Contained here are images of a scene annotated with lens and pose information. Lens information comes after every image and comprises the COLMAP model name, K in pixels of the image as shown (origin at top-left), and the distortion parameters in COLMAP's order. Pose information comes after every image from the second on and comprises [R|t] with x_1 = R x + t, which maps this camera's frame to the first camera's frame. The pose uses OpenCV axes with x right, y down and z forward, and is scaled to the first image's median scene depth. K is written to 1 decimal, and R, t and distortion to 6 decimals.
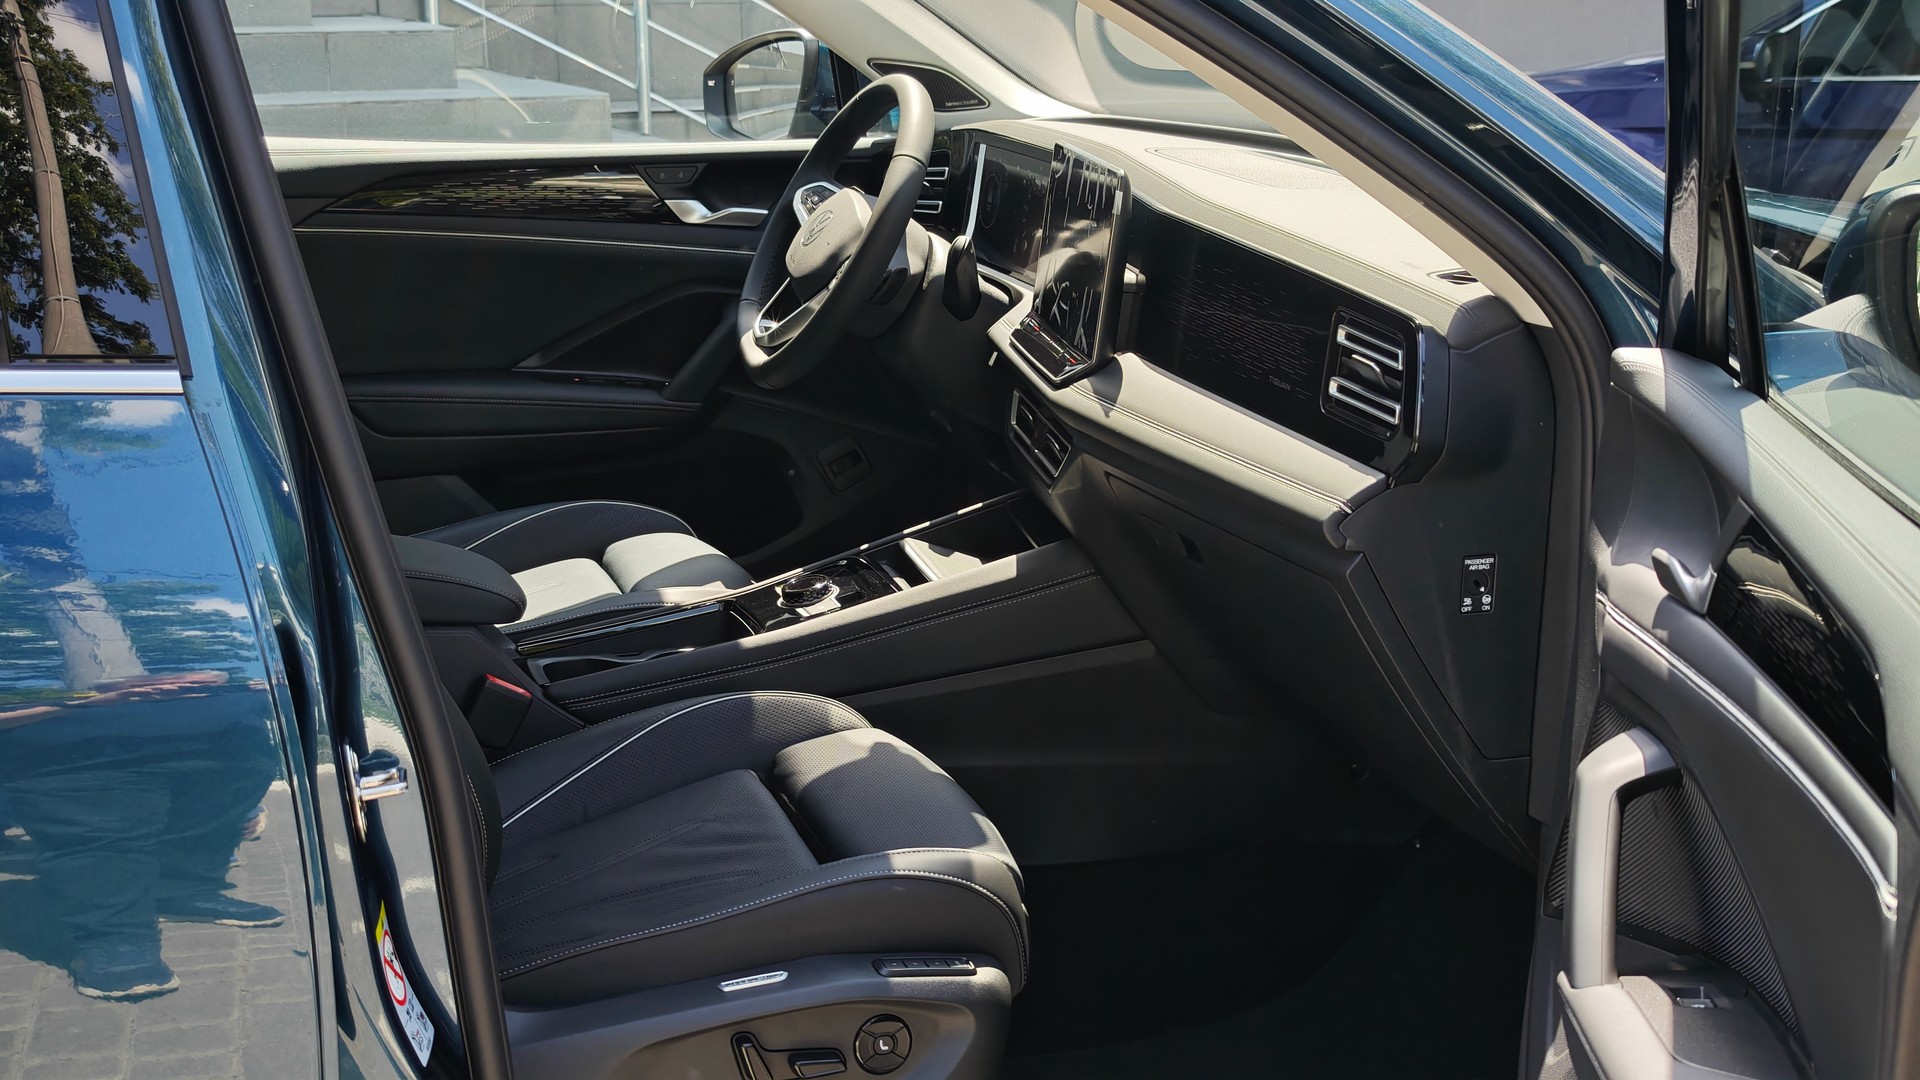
lens RADIAL K [[2637.6, 0, 960.5], [0, 2637.6, 539.4], [0, 0, 1]] dist [0.088149, 0.000000]
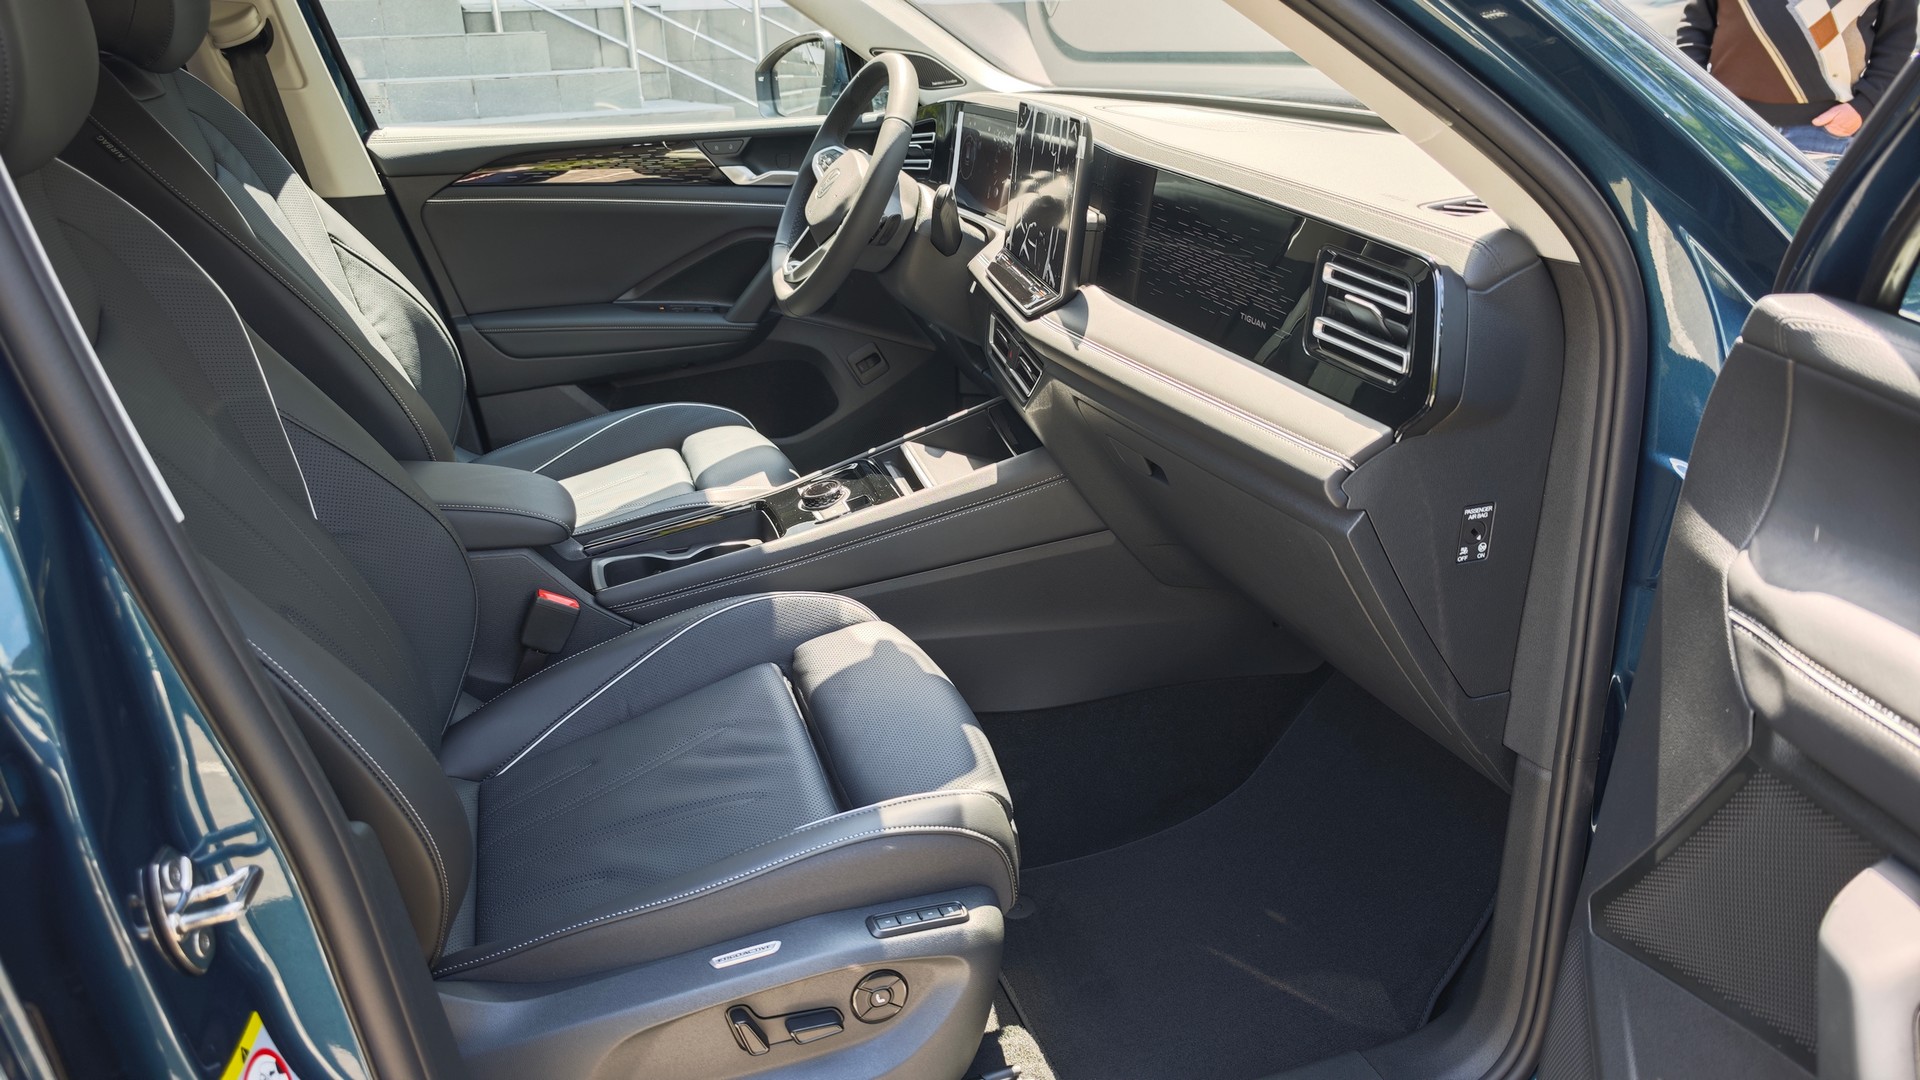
lens RADIAL K [[1320.4, 0, 949.7], [0, 1320.4, 551.9], [0, 0, 1]] dist [0.004526, -0.008445]
pose [[0.999411, -0.029720, -0.017163, 0.009424], [0.031961, 0.988176, 0.149955, -0.044885], [0.012504, -0.150415, 0.988544, 0.424256]]
